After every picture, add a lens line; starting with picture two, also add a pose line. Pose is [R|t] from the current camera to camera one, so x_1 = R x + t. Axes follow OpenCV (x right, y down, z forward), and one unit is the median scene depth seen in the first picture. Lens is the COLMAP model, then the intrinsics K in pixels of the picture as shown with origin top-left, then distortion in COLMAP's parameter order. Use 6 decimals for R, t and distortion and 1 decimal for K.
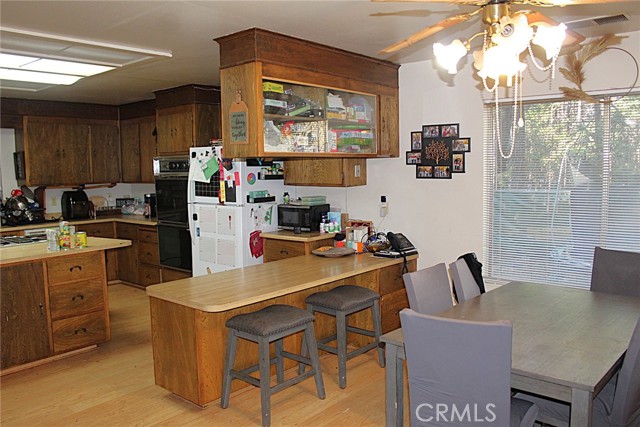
lens RADIAL K [[534.4, 0, 311.3], [0, 534.4, 213.4], [0, 0, 1]] dist [-0.151693, 0.117442]
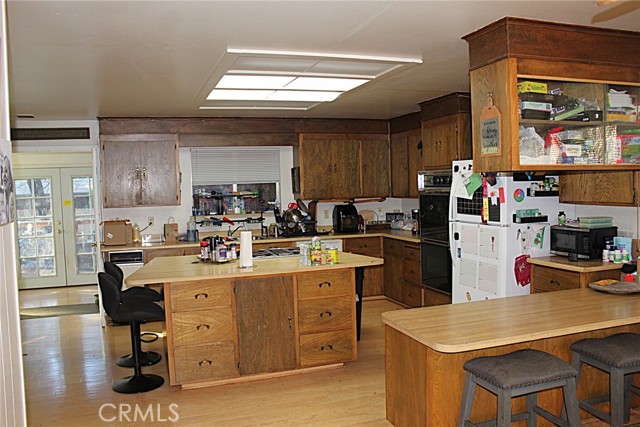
lens RADIAL K [[534.4, 0, 311.5], [0, 534.4, 214.0], [0, 0, 1]] dist [-0.151693, 0.117442]
pose [[0.857964, 0.020788, -0.513289, 0.041417], [-0.032843, 0.999356, -0.014423, -0.012365], [0.512659, 0.029233, 0.858094, 0.103190]]
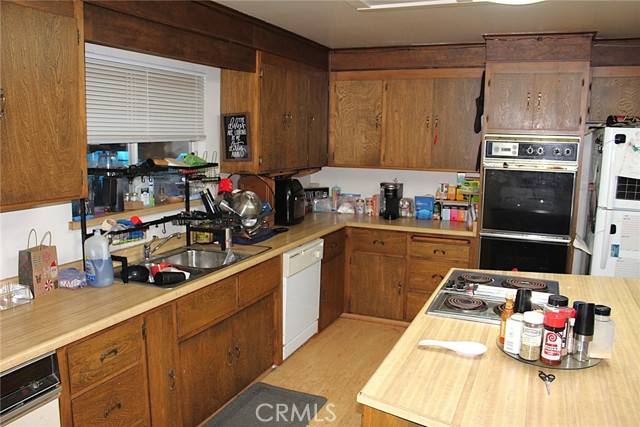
lens RADIAL K [[534.4, 0, 316.4], [0, 534.4, 213.0], [0, 0, 1]] dist [-0.151693, 0.117442]
pose [[0.953659, -0.013543, 0.300585, -0.947188], [-0.004019, 0.998324, 0.057731, -0.061664], [-0.300863, -0.056264, 0.952006, 0.583284]]
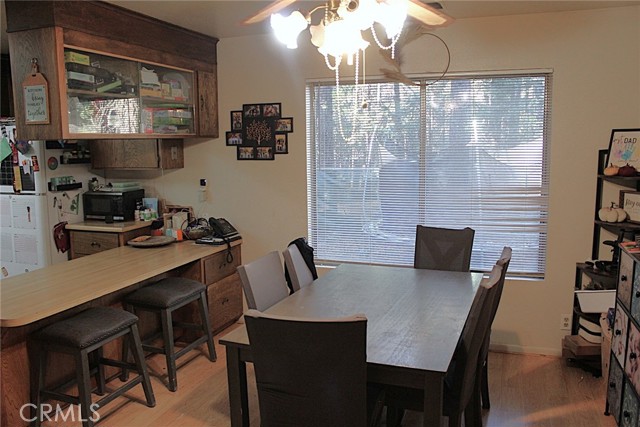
lens RADIAL K [[534.4, 0, 313.0], [0, 534.4, 215.2], [0, 0, 1]] dist [-0.151693, 0.117442]
pose [[0.936139, -0.044149, 0.348847, -0.013553], [0.029001, 0.998401, 0.048528, -0.009869], [-0.350431, -0.035312, 0.935922, 0.056774]]
